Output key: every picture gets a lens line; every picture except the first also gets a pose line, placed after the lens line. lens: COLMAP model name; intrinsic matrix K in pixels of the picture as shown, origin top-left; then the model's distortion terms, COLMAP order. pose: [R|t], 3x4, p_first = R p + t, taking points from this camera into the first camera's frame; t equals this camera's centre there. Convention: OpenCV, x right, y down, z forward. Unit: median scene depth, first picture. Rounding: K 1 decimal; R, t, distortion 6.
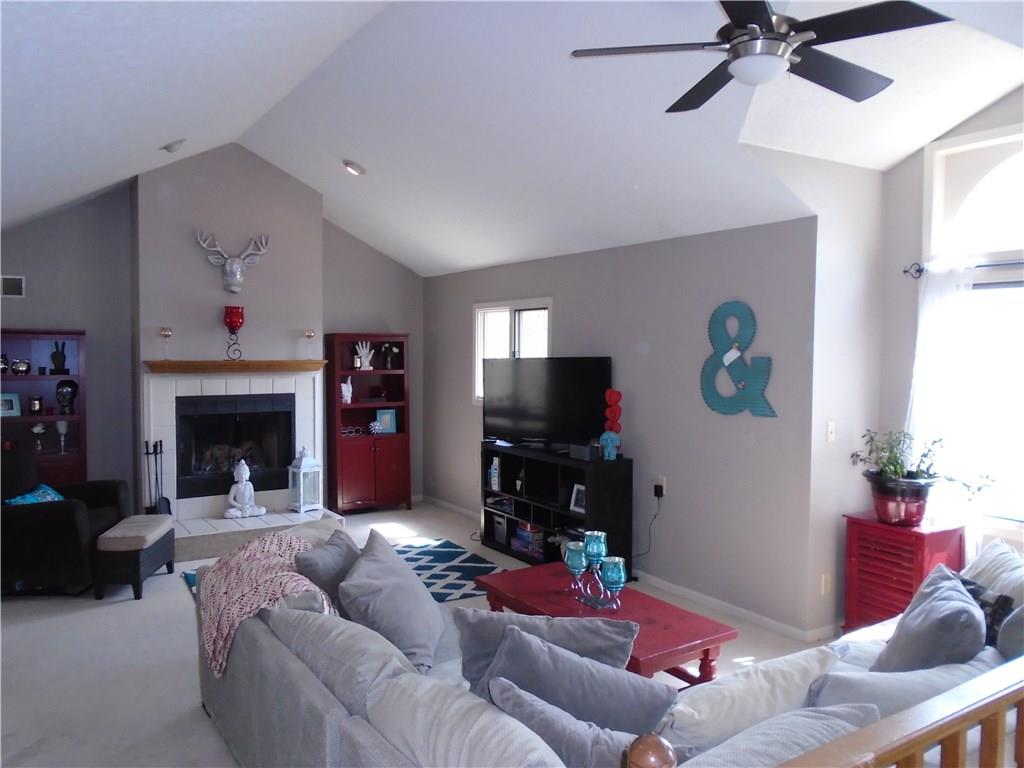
lens RADIAL K [[785.4, 0, 508.6], [0, 785.4, 375.3], [0, 0, 1]] dist [-0.015849, 0.003412]
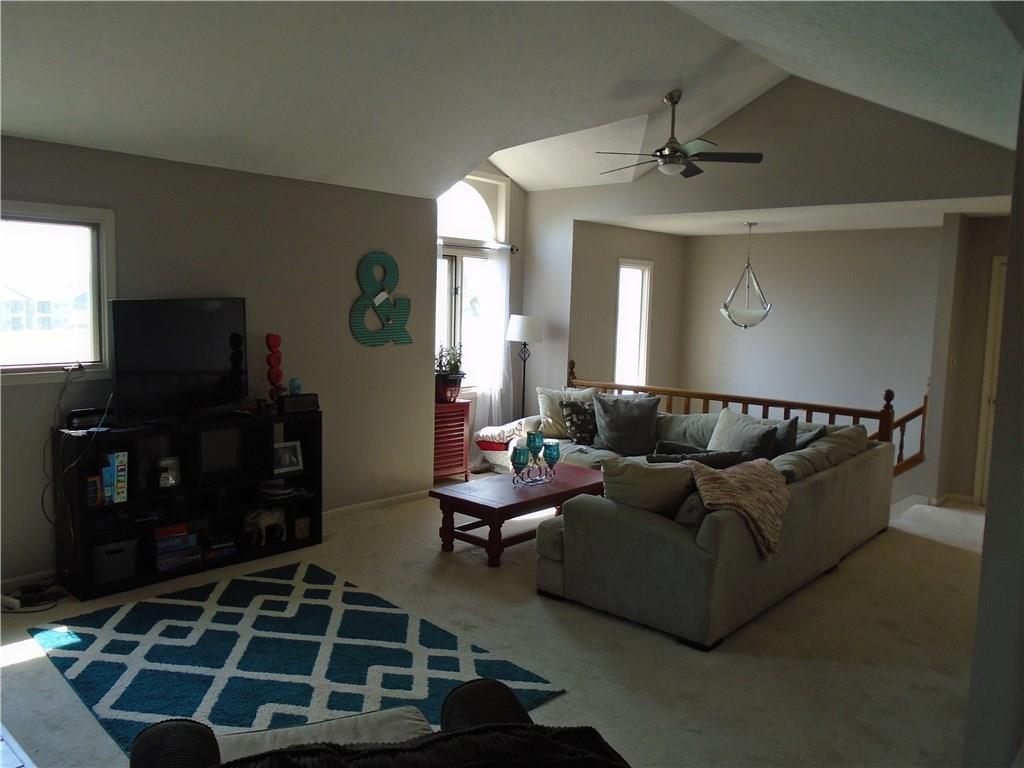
lens RADIAL K [[785.4, 0, 511.8], [0, 785.4, 377.7], [0, 0, 1]] dist [-0.015849, 0.003412]
pose [[-0.262521, -0.101079, 0.959617, -0.775458], [0.015313, 0.993937, 0.108883, -0.024821], [-0.964805, 0.043279, -0.259382, 0.919429]]
